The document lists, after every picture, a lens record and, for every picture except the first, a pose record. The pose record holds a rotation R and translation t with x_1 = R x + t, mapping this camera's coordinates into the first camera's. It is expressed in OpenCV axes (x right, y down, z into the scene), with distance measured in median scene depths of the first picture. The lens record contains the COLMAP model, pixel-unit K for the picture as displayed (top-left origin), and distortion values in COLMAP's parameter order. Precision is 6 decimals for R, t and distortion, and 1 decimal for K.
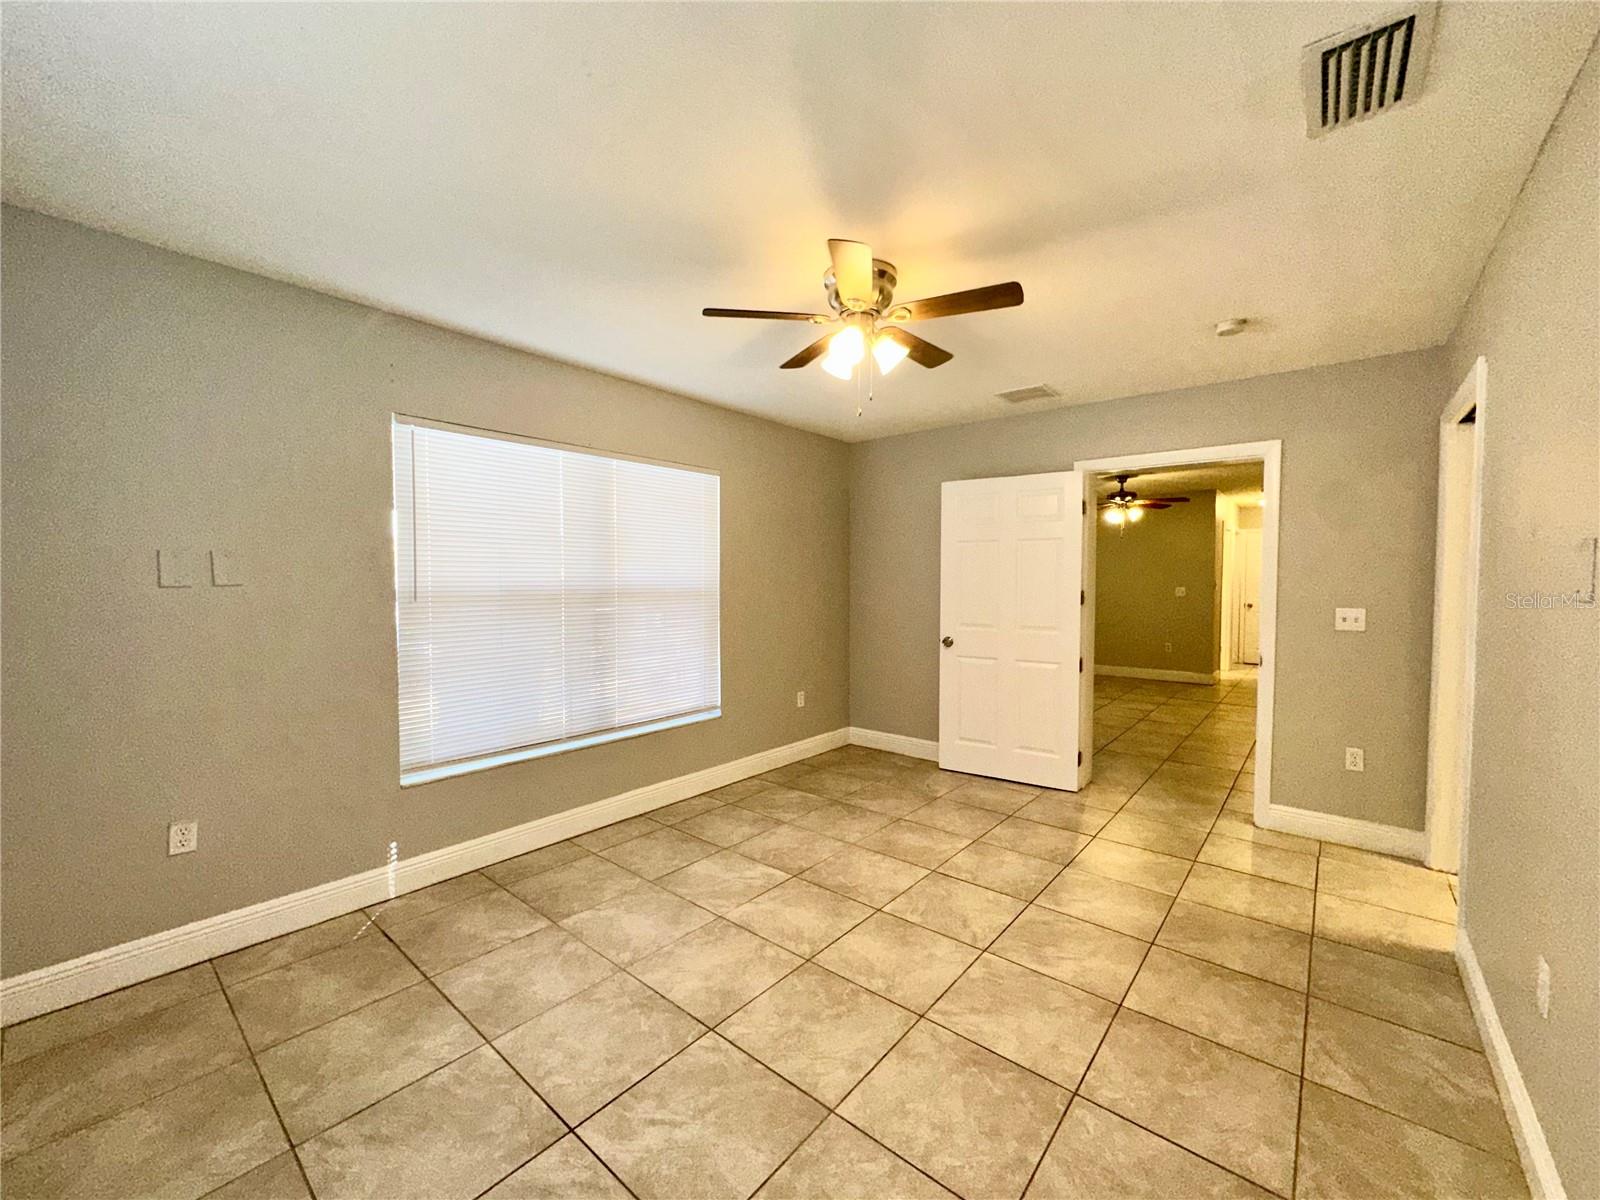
lens RADIAL K [[637.5, 0, 802.4], [0, 637.5, 598.7], [0, 0, 1]] dist [-0.001962, 0.000394]
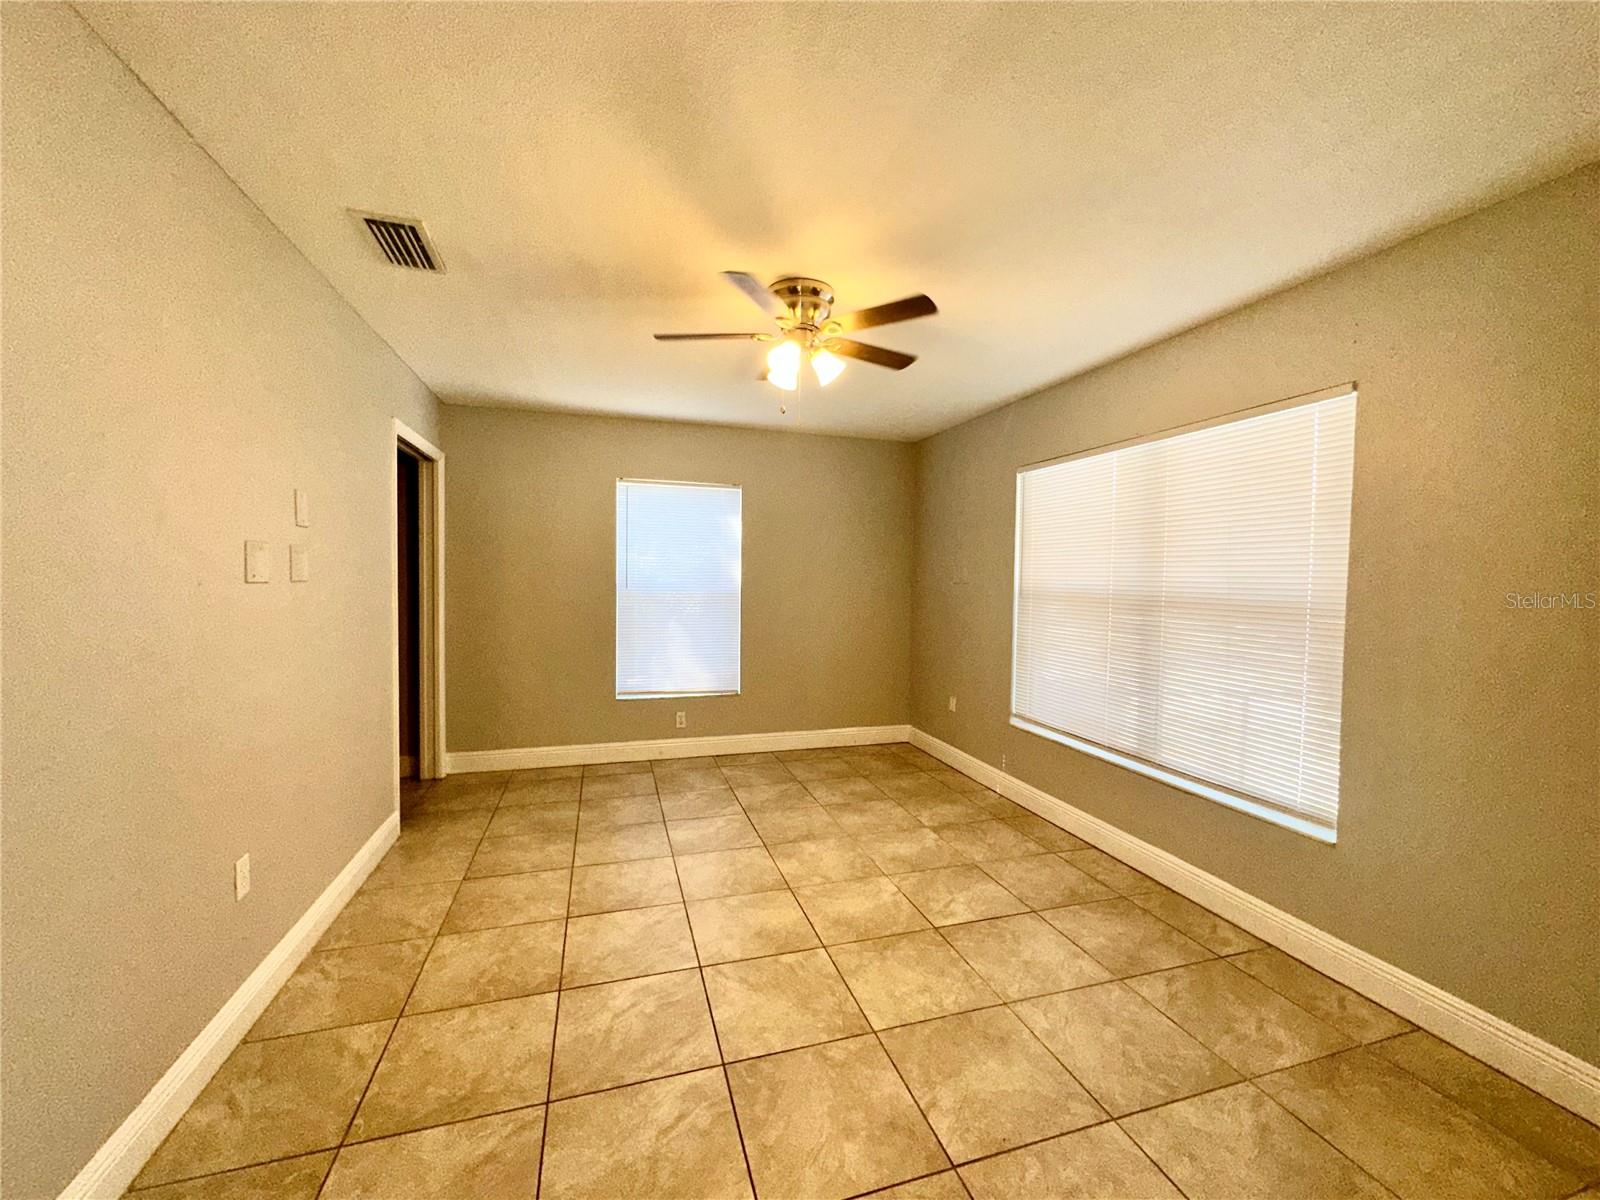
lens RADIAL K [[637.5, 0, 801.3], [0, 637.5, 601.5], [0, 0, 1]] dist [-0.001962, 0.000394]
pose [[-0.539264, 0.022885, -0.841825, 0.852866], [-0.045428, 0.997385, 0.056215, -0.043592], [0.840910, 0.068557, -0.536814, 1.374953]]
